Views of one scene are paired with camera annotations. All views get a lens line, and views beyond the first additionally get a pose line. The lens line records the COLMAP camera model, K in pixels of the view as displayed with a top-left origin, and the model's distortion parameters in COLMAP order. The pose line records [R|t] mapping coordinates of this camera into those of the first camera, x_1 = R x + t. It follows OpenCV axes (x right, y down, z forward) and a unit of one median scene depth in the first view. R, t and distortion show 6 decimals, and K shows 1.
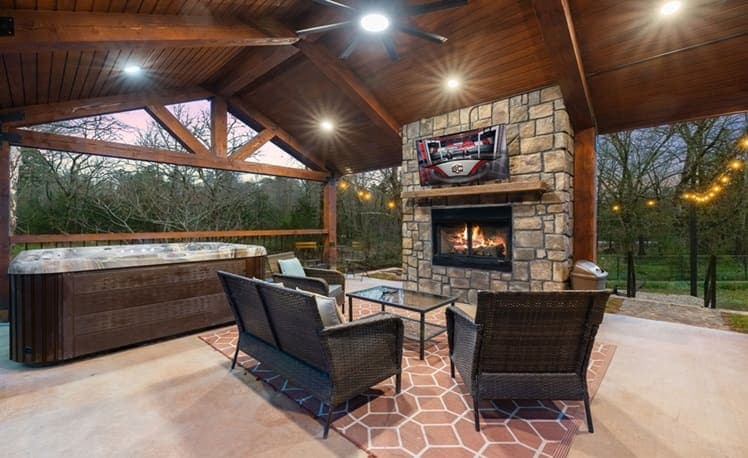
lens RADIAL K [[314.9, 0, 375.1], [0, 314.9, 224.8], [0, 0, 1]] dist [0.000419, -0.000010]
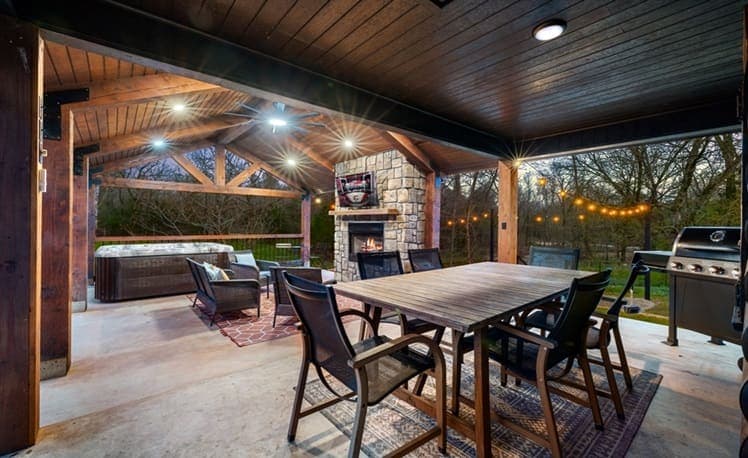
lens RADIAL K [[314.9, 0, 376.1], [0, 314.9, 224.0], [0, 0, 1]] dist [0.000419, -0.000010]
pose [[0.992376, 0.011210, -0.122738, 0.554938], [-0.012097, 0.999906, -0.006486, -0.042481], [0.122654, 0.007921, 0.992418, -0.499143]]
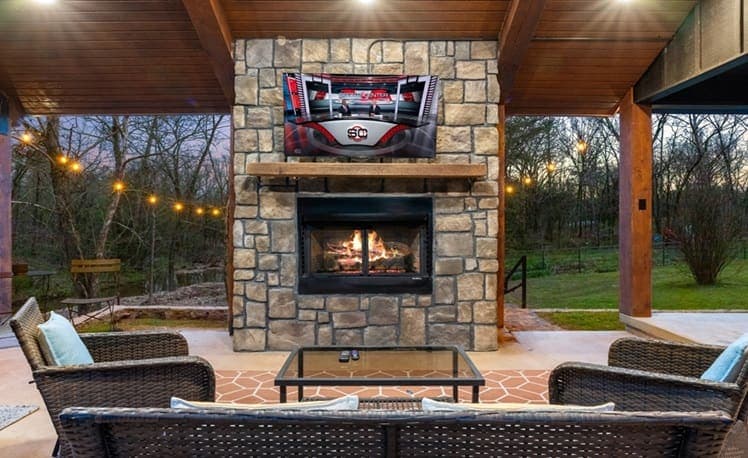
lens RADIAL K [[438.9, 0, 374.5], [0, 438.9, 221.5], [0, 0, 1]] dist [-0.007404, 0.001250]
pose [[0.738222, 0.006372, 0.674527, -0.292824], [-0.001462, 0.999968, -0.007847, 0.000273], [-0.674556, 0.004806, 0.738208, 0.355896]]
